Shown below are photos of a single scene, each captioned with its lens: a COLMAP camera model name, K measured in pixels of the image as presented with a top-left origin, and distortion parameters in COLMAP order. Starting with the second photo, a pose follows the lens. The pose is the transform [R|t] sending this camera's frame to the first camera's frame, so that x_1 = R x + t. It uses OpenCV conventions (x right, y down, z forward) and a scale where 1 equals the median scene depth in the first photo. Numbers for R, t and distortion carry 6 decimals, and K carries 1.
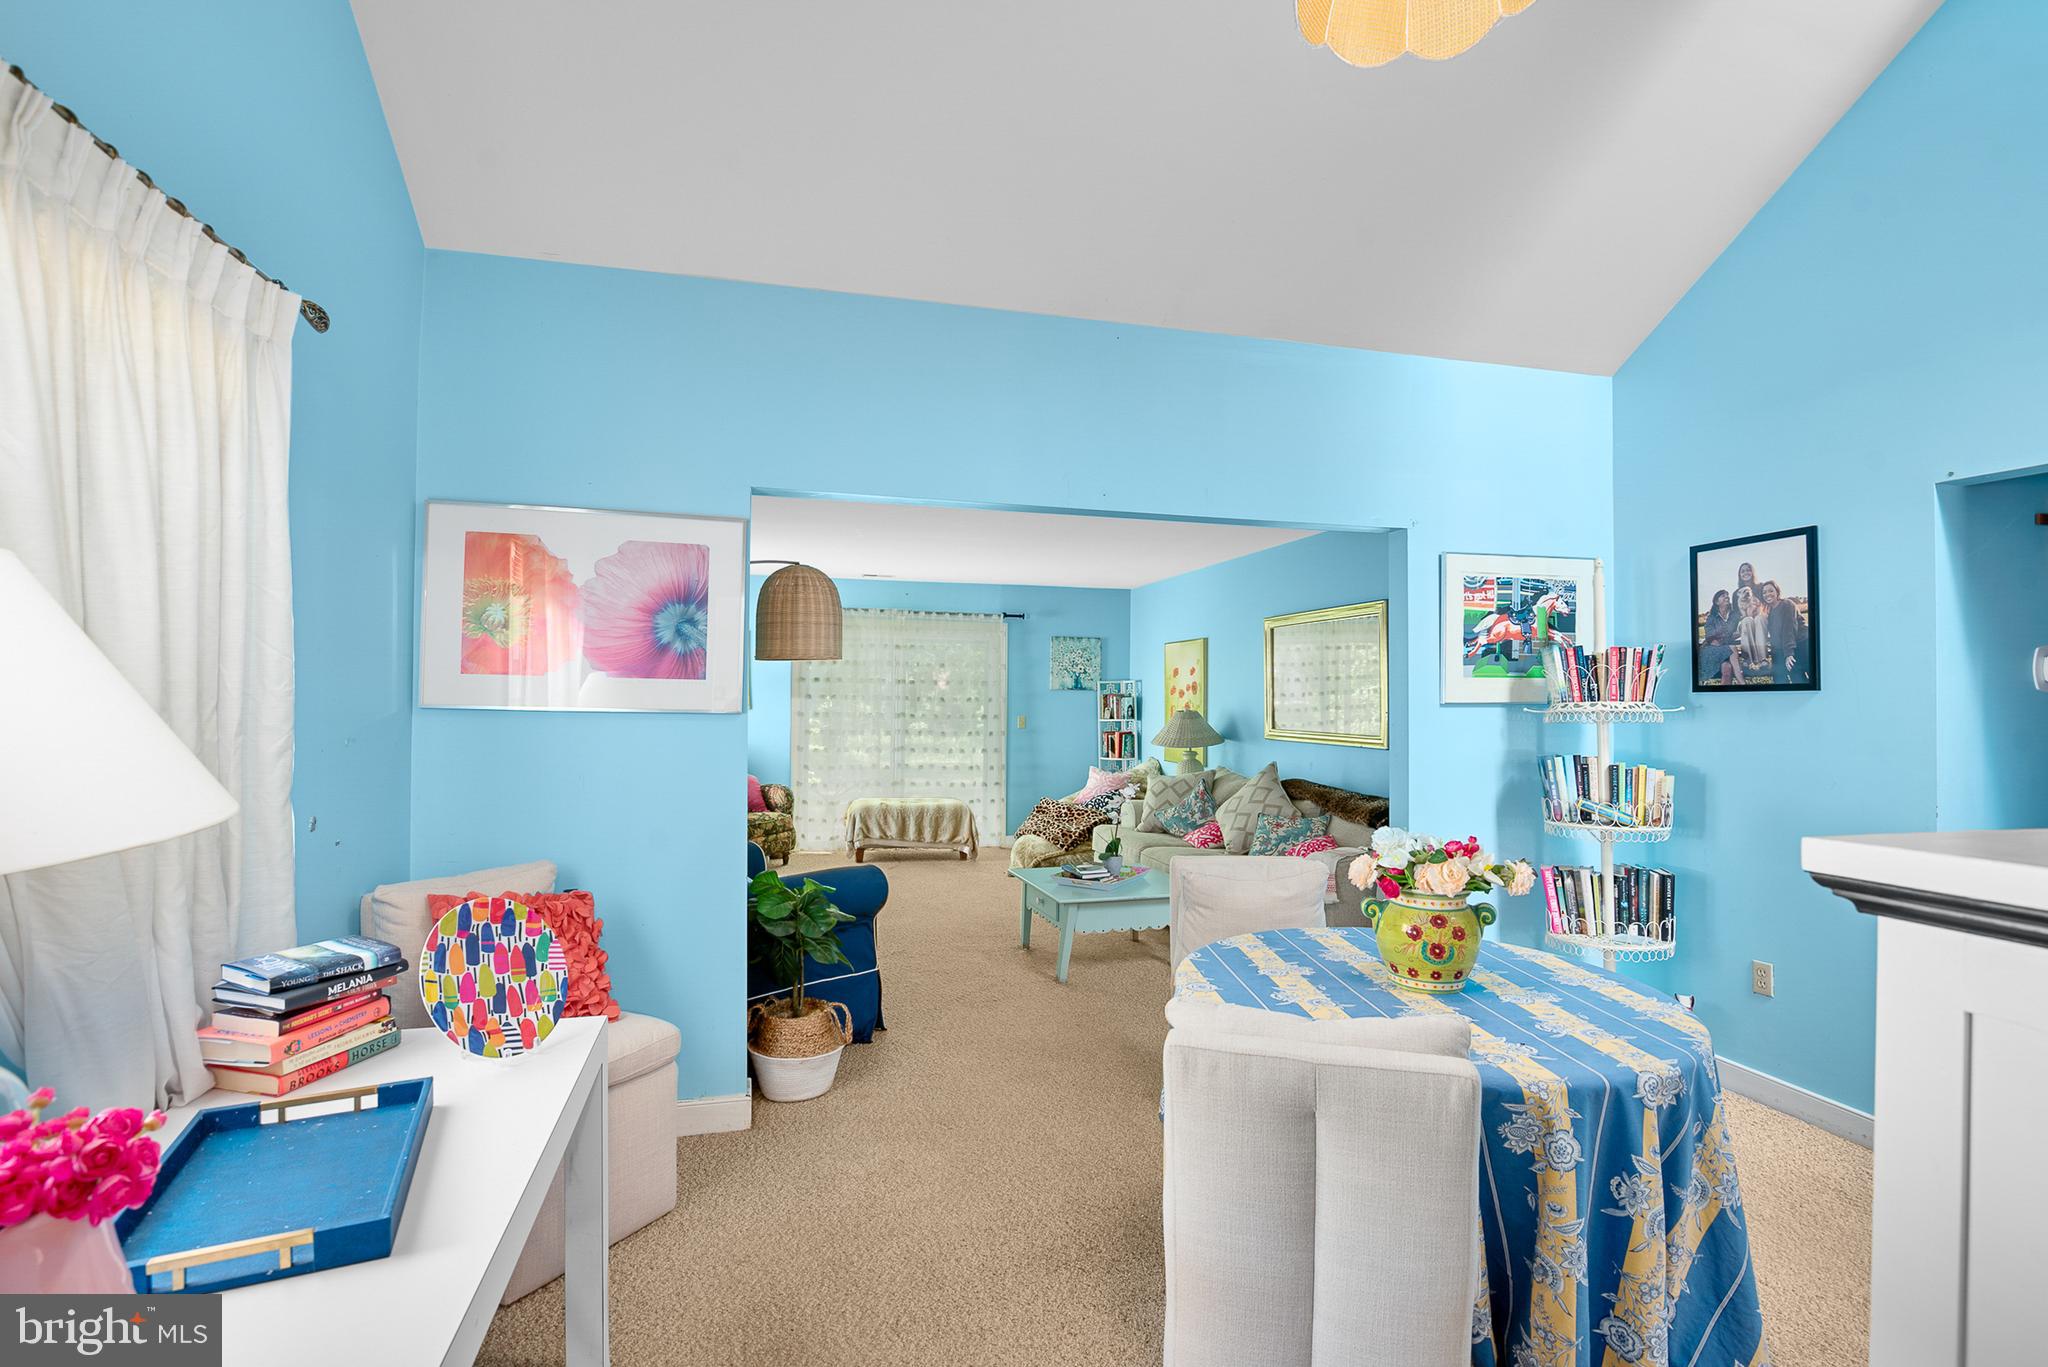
lens RADIAL K [[944.2, 0, 1024.0], [0, 944.2, 683.5], [0, 0, 1]] dist [-0.014195, -0.000293]
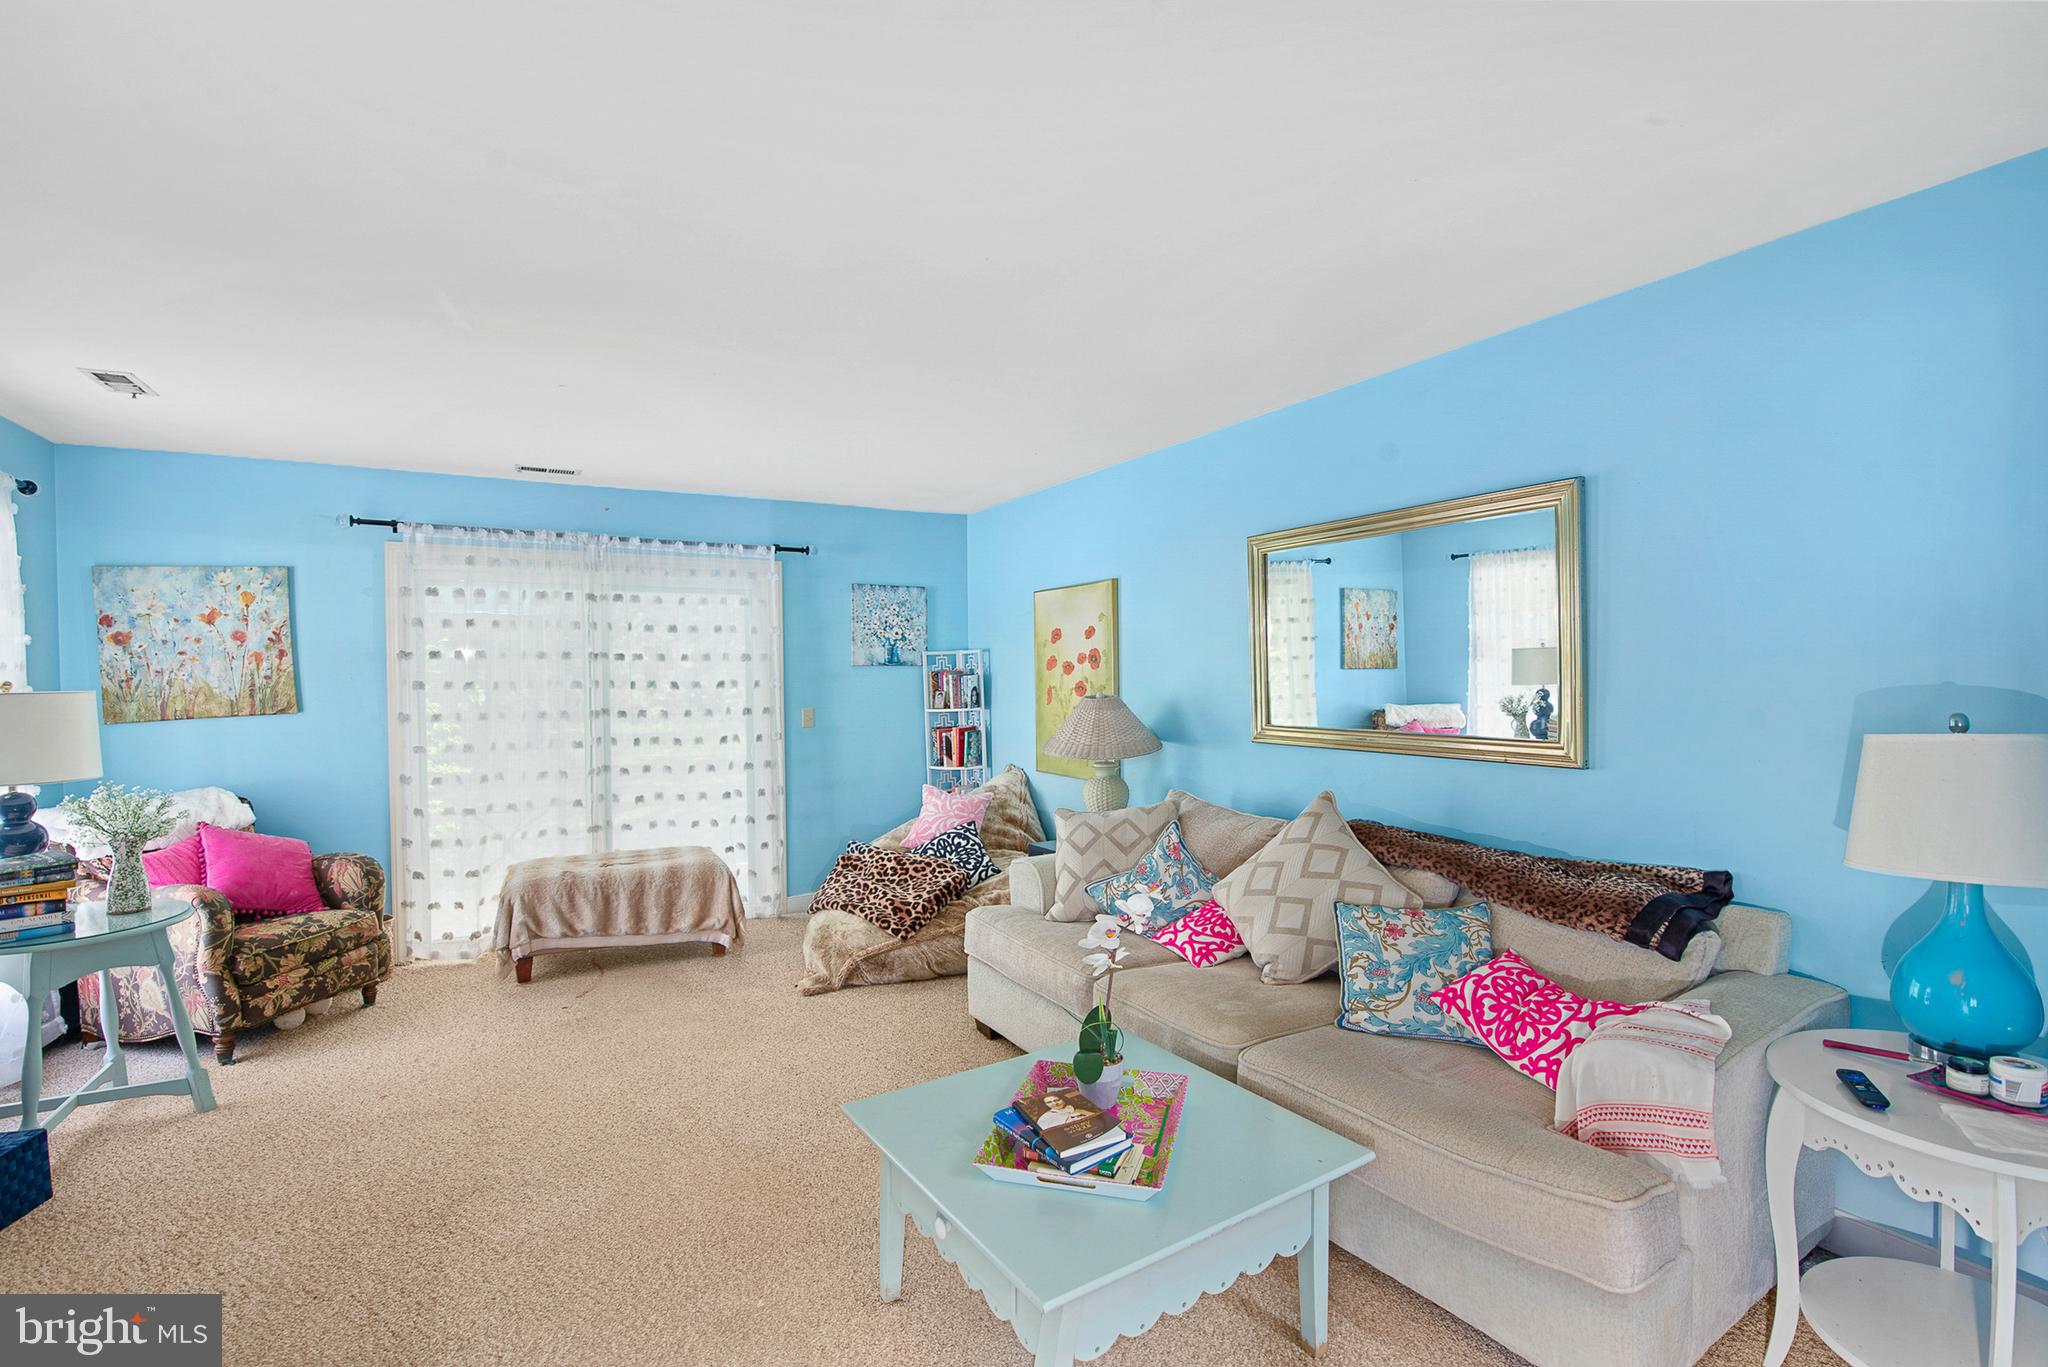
lens RADIAL K [[944.2, 0, 1024.0], [0, 944.2, 683.5], [0, 0, 1]] dist [-0.014195, -0.000293]
pose [[0.966447, -0.022859, 0.255849, -0.026830], [0.016278, 0.999481, 0.027811, 0.002920], [-0.256352, -0.022713, 0.966317, 0.389434]]
